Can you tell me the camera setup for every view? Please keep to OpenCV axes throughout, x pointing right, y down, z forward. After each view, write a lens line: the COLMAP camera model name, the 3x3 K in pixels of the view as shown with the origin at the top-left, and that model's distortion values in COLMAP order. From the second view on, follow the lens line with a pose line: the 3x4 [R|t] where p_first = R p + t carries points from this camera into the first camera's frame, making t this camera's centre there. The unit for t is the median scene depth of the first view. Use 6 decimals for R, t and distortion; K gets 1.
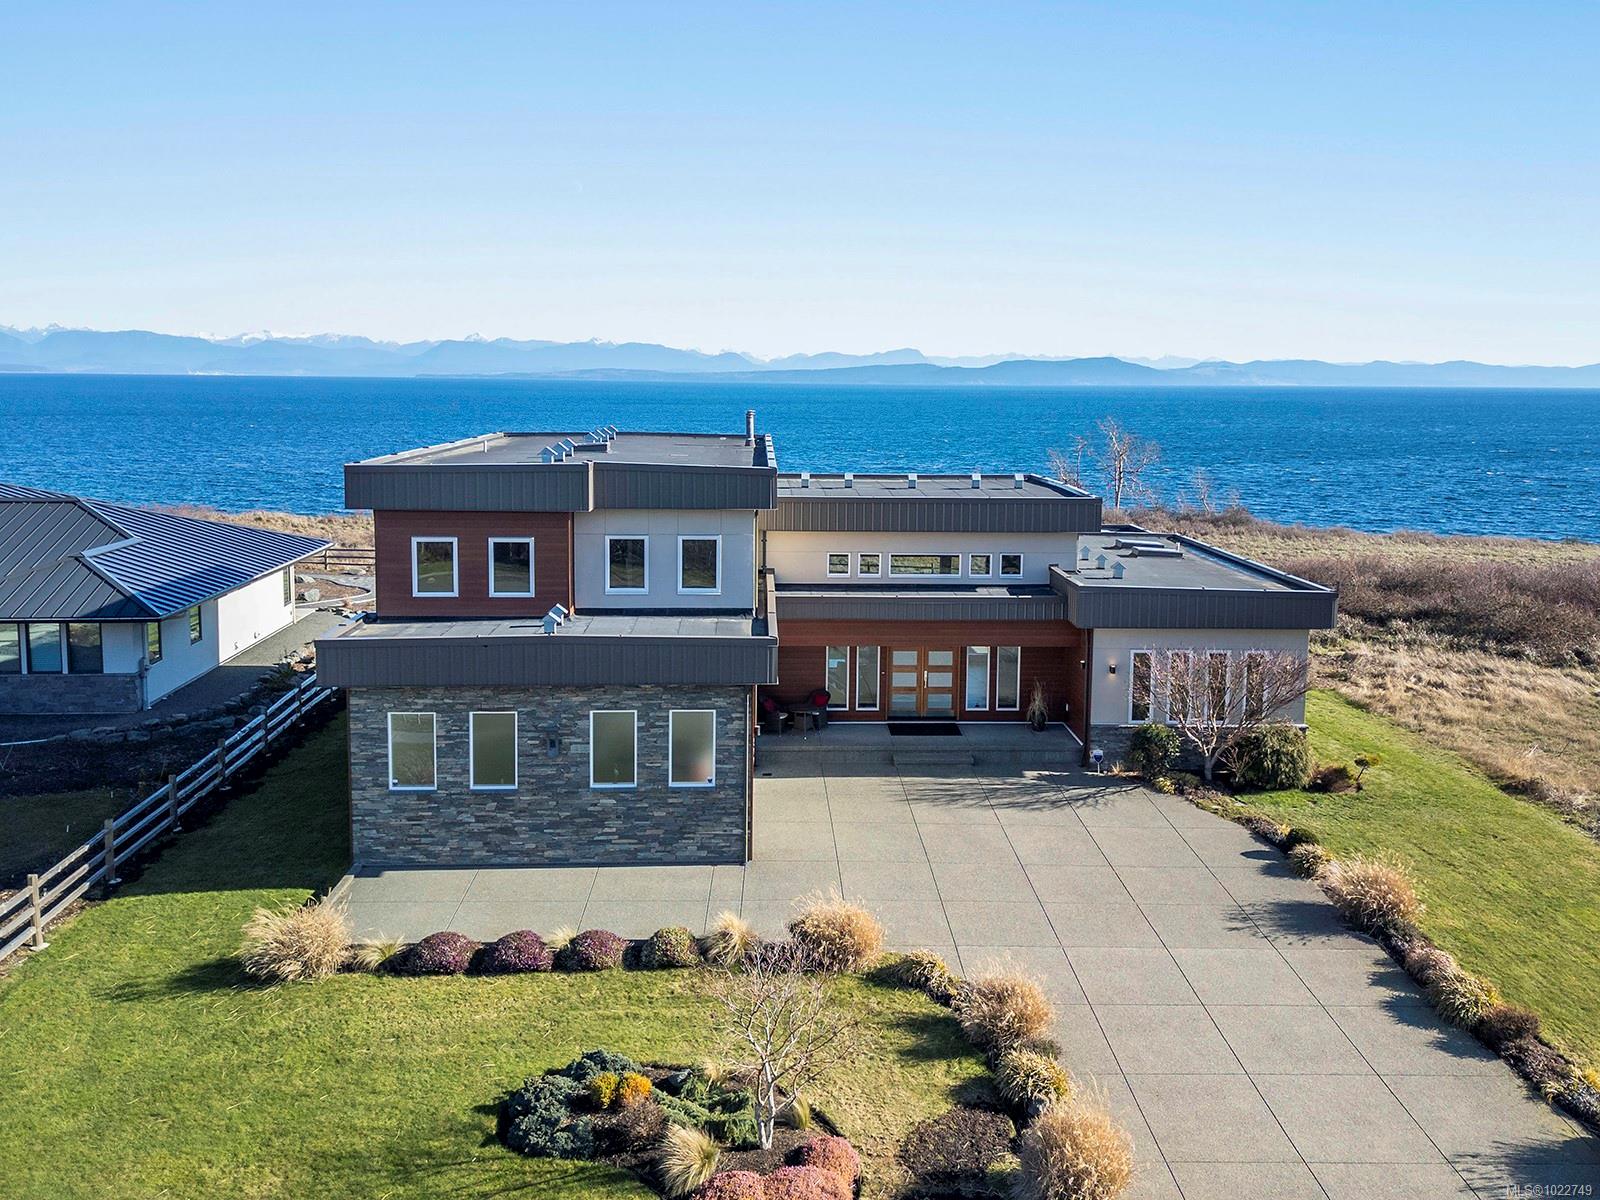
lens RADIAL K [[1390.8, 0, 823.3], [0, 1390.8, 550.4], [0, 0, 1]] dist [0.064966, -0.055738]
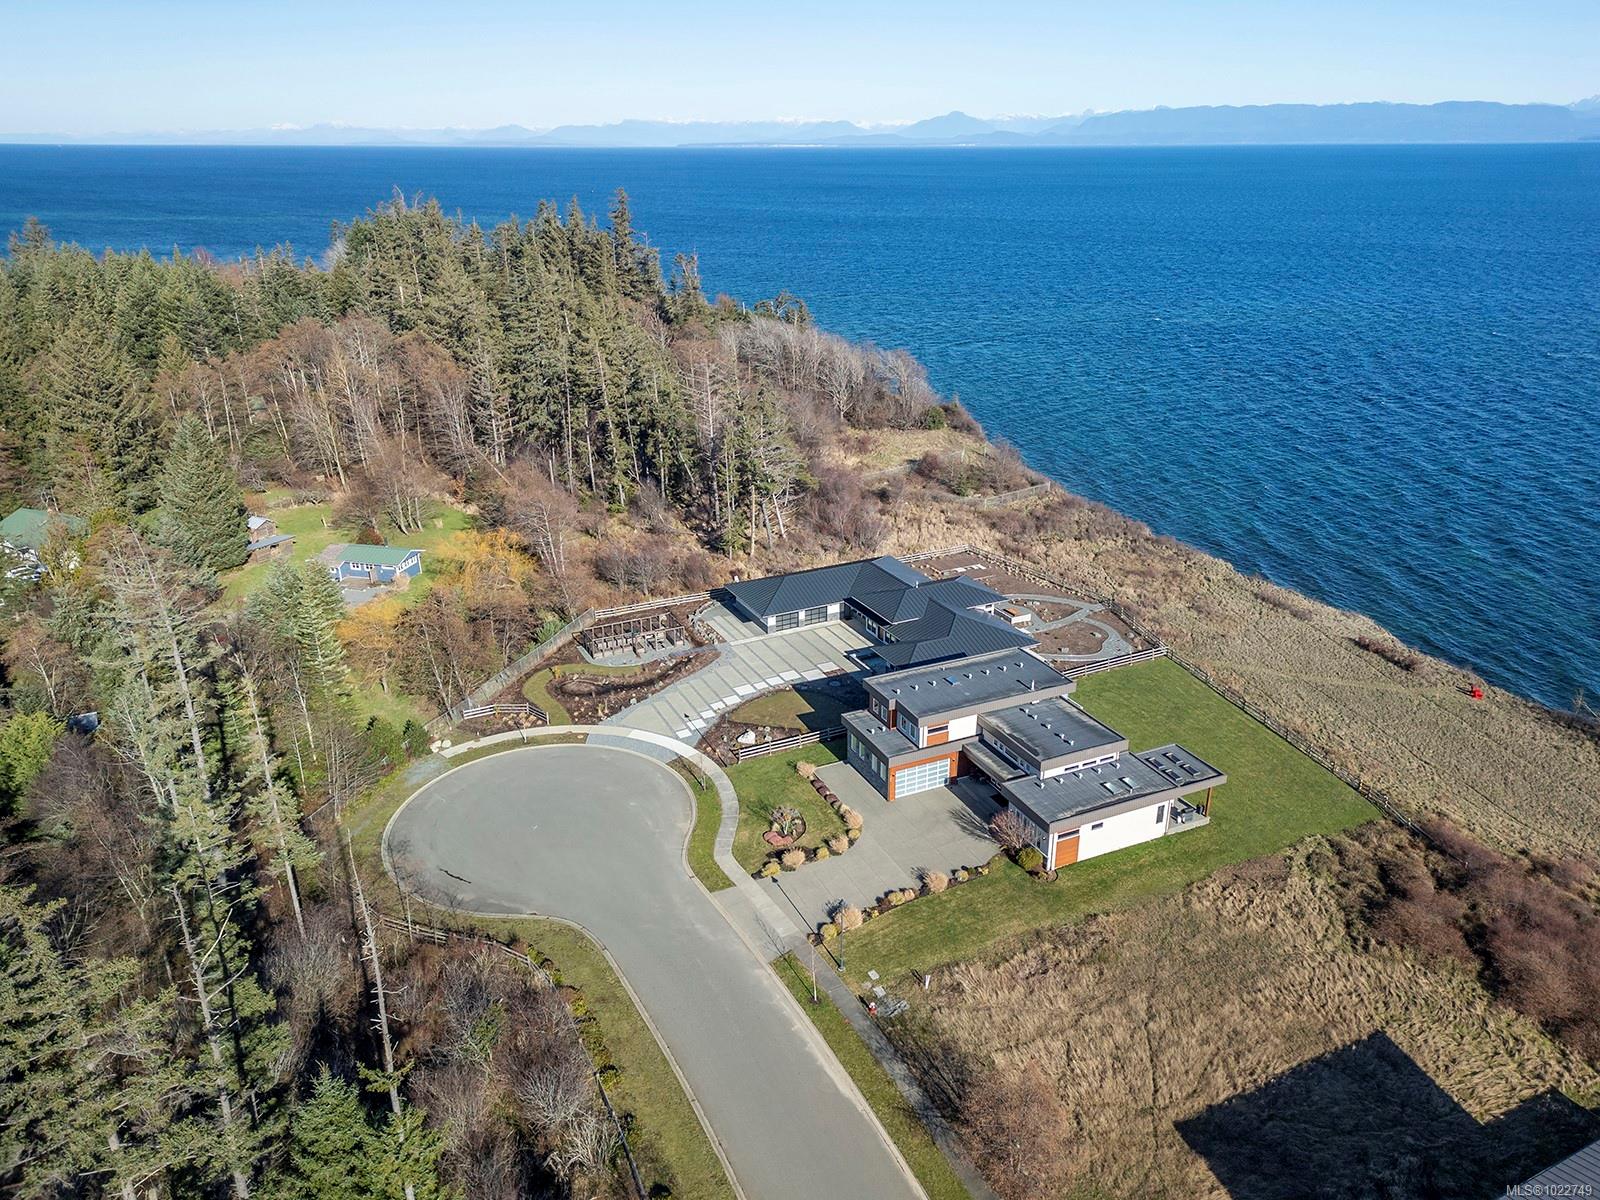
lens RADIAL K [[1111.6, 0, 800.0], [0, 1111.6, 600.0], [0, 0, 1]] dist [0.055529, -0.034646]
pose [[0.380686, 0.335452, -0.861713, 2.646613], [-0.107514, 0.941616, 0.319060, -1.456371], [0.918433, -0.028816, 0.394526, -0.596111]]
